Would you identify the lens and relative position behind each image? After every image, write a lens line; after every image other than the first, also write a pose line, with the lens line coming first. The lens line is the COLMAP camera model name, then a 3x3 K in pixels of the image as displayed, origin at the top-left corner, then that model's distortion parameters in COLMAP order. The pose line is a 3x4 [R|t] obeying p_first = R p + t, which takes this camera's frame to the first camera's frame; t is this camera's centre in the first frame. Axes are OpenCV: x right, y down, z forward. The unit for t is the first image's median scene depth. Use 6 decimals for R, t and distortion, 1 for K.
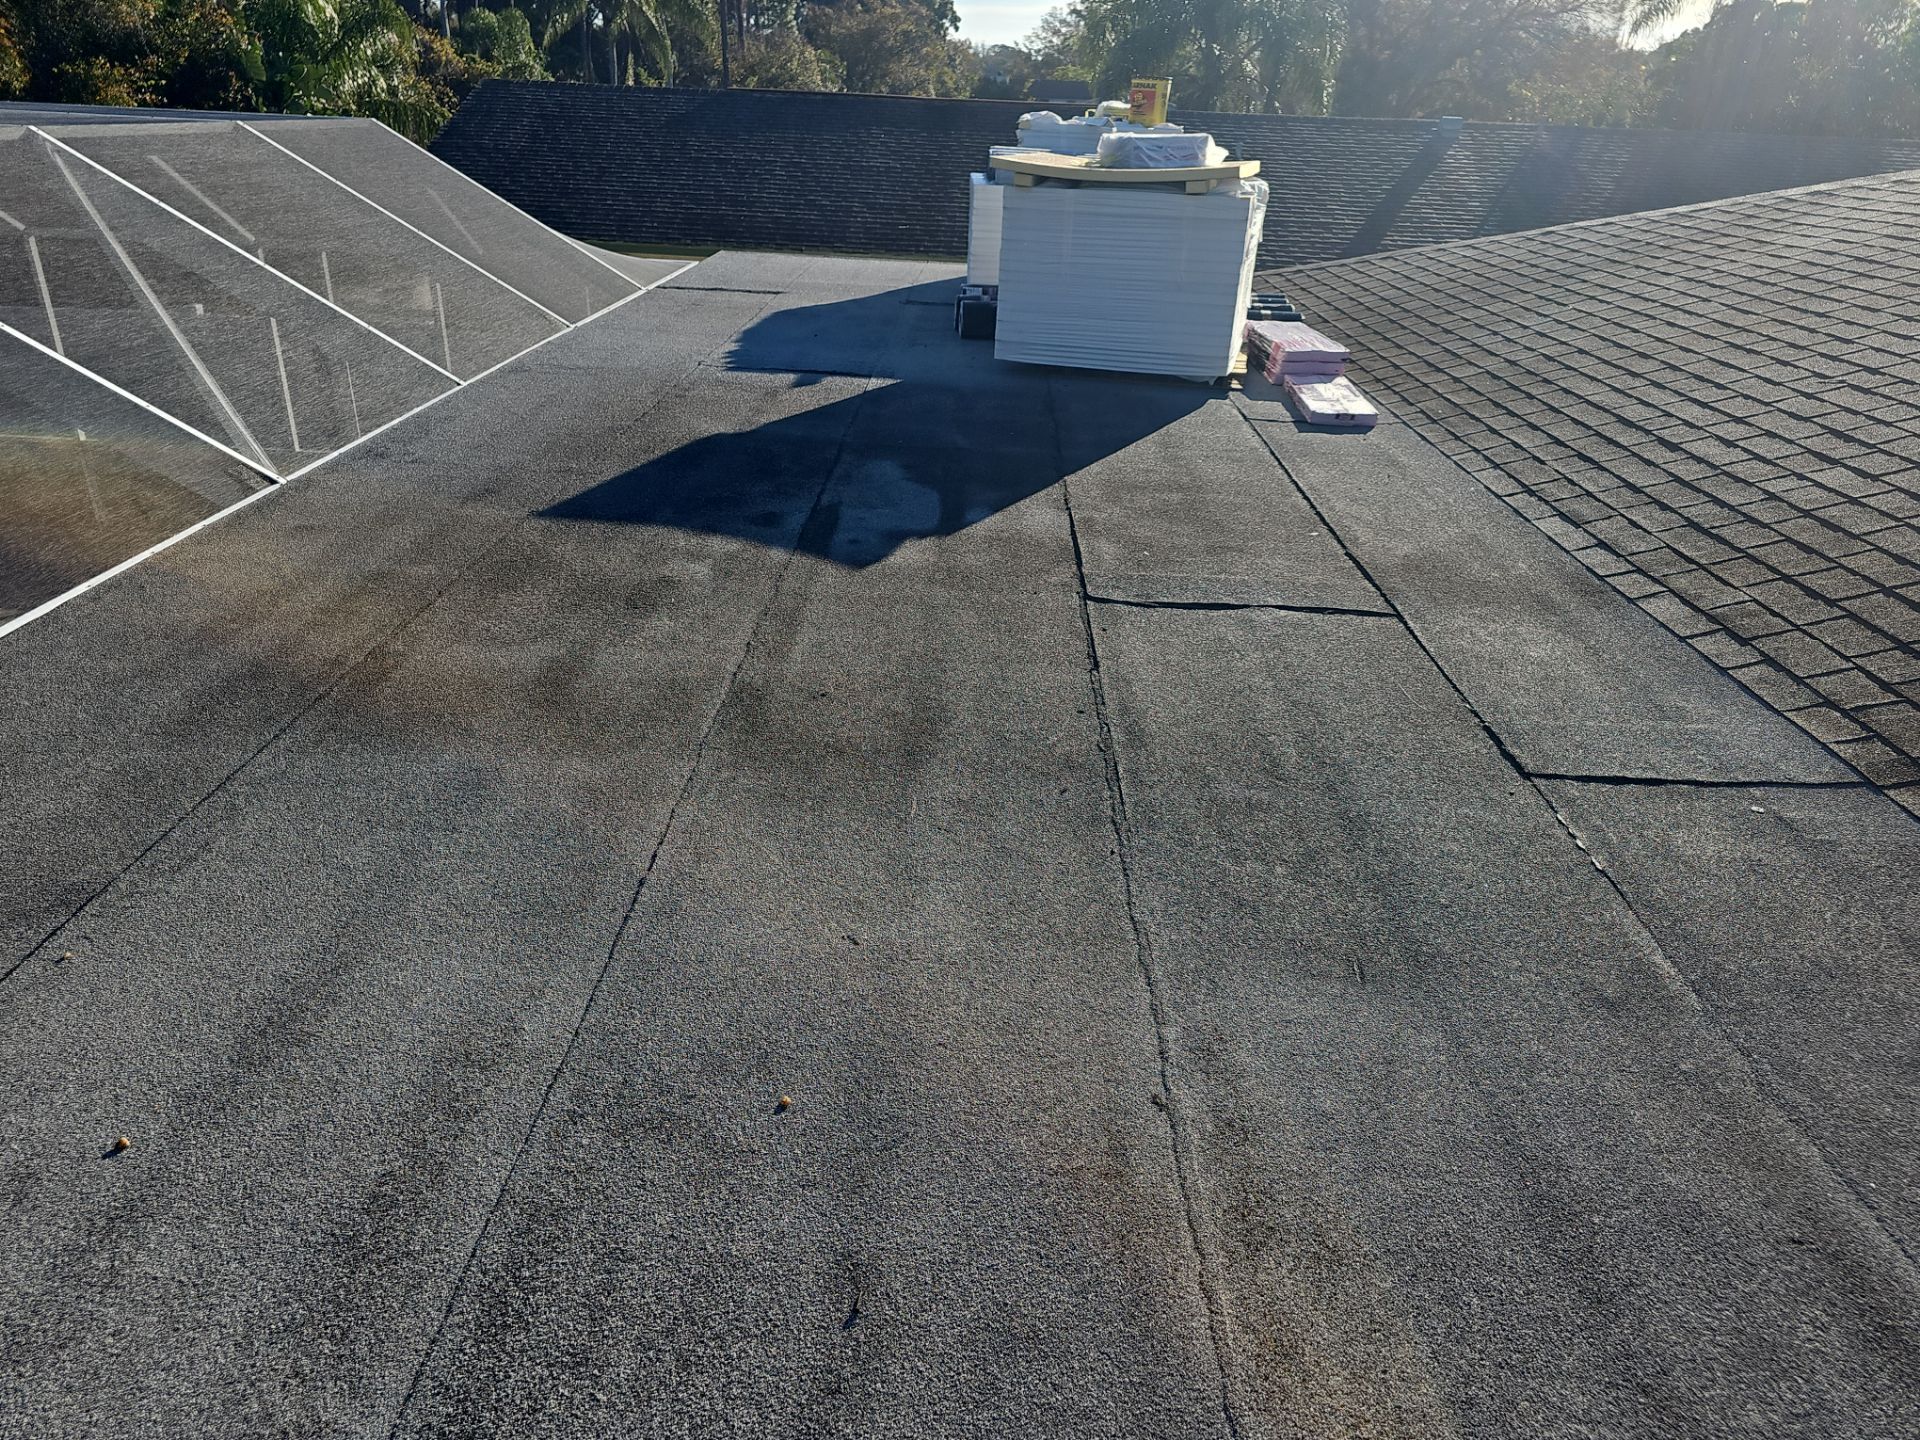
lens RADIAL K [[1289.8, 0, 952.6], [0, 1289.8, 735.5], [0, 0, 1]] dist [0.049263, -0.039616]
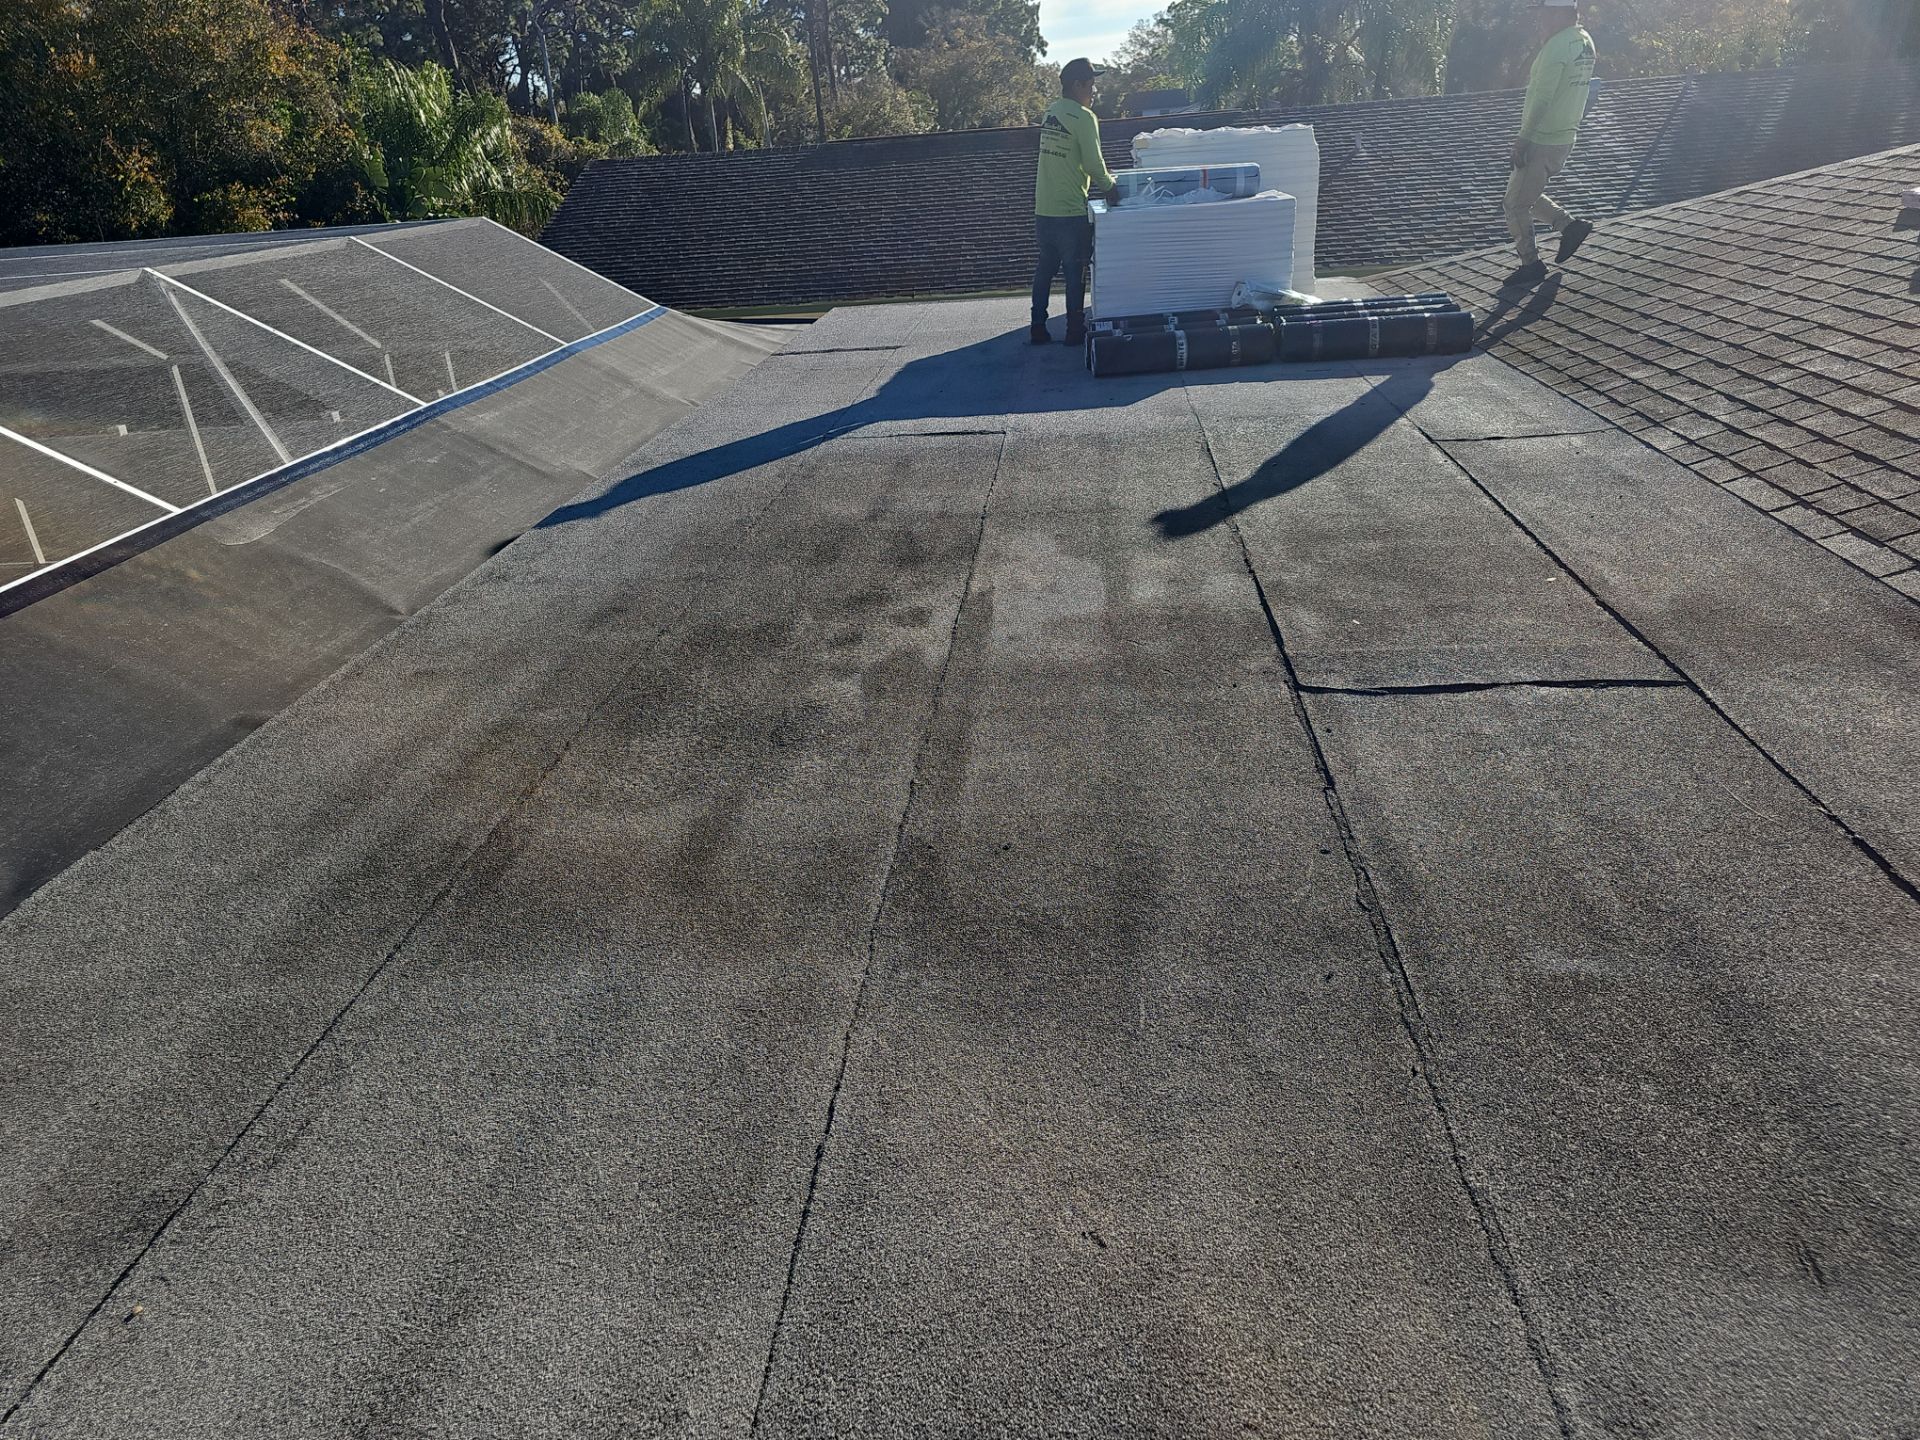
lens RADIAL K [[1300.3, 0, 960.0], [0, 1300.3, 720.0], [0, 0, 1]] dist [0.036194, -0.021540]
pose [[0.992406, -0.075109, -0.097414, -0.027269], [0.072211, 0.996845, -0.032947, -0.057885], [0.099581, 0.025662, 0.994698, 0.098485]]
